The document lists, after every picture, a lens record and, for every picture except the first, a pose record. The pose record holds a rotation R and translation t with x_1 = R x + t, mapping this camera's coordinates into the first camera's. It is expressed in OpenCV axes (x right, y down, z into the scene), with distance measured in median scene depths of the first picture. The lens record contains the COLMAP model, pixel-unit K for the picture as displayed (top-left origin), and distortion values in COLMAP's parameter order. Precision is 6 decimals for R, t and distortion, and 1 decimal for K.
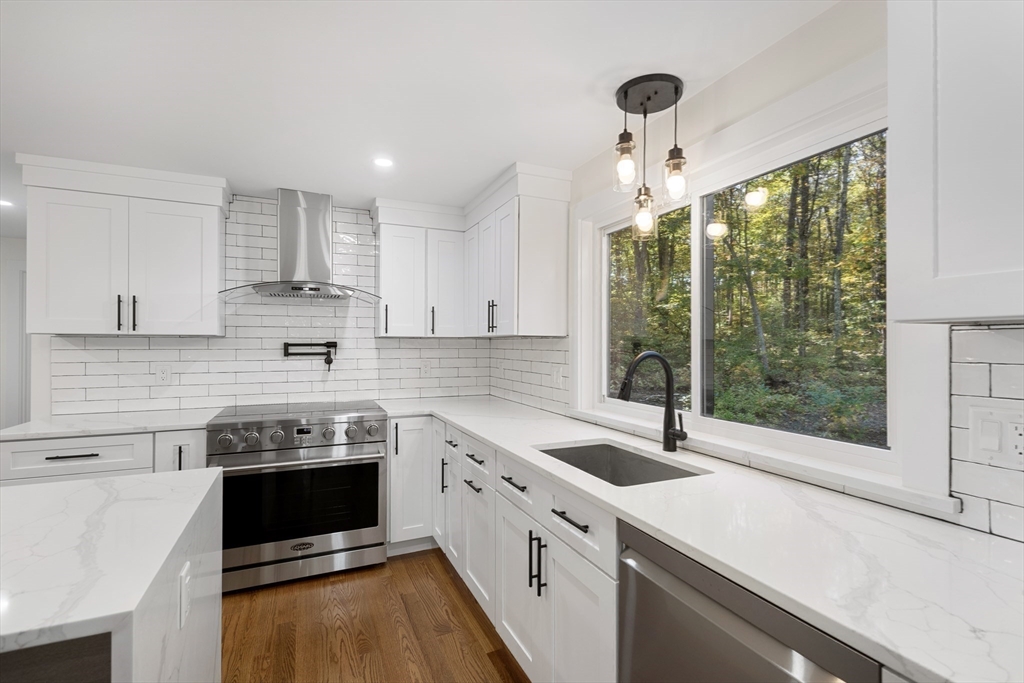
lens RADIAL K [[473.0, 0, 513.1], [0, 473.0, 341.7], [0, 0, 1]] dist [0.011927, 0.000880]
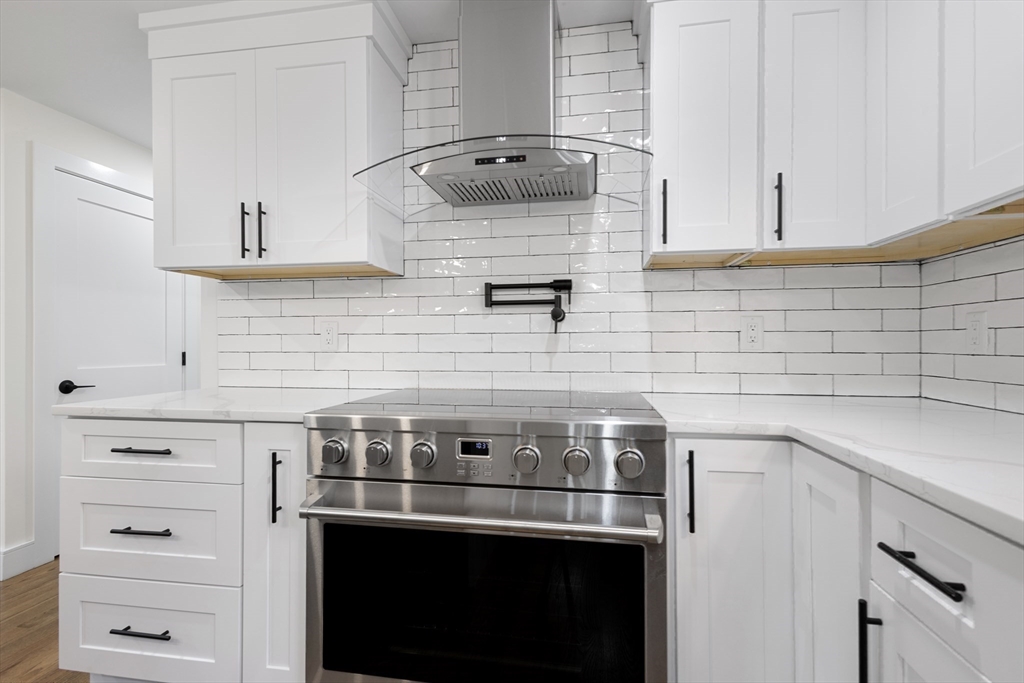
lens RADIAL K [[473.0, 0, 510.1], [0, 473.0, 343.5], [0, 0, 1]] dist [0.011927, 0.000880]
pose [[0.829233, -0.005541, -0.558876, -0.141094], [0.005993, 0.999982, -0.001022, 0.077963], [0.558871, -0.002502, 0.829251, 0.555263]]
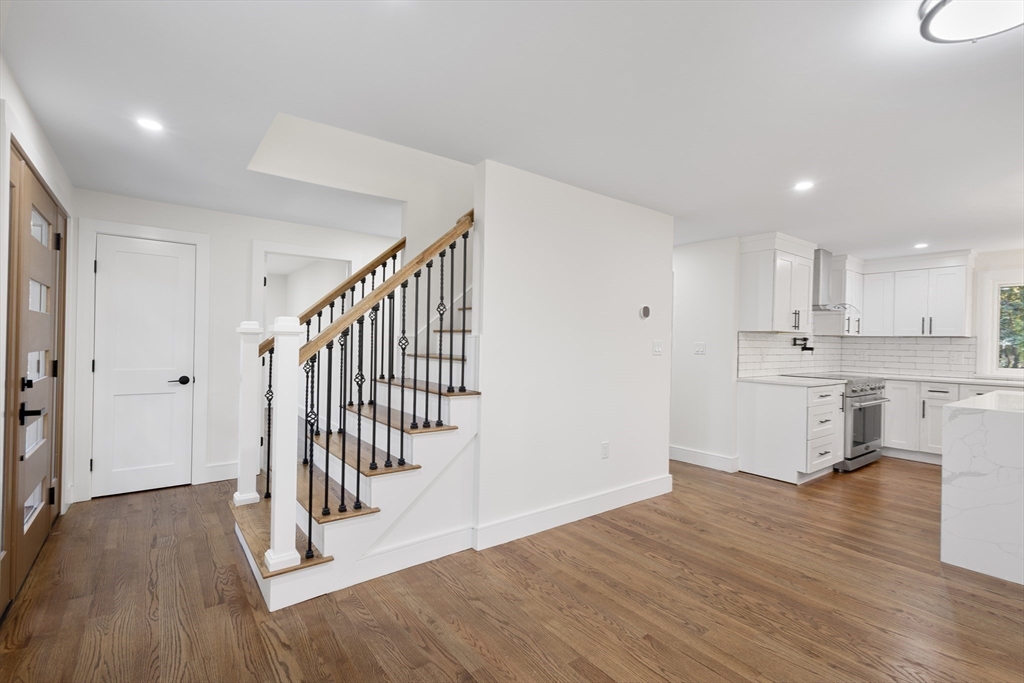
lens RADIAL K [[473.0, 0, 511.0], [0, 473.0, 340.9], [0, 0, 1]] dist [0.011927, 0.000880]
pose [[0.973743, 0.015893, 0.227093, -1.890104], [-0.017201, 0.999845, 0.003782, 0.025354], [-0.226998, -0.007589, 0.973866, -0.417780]]
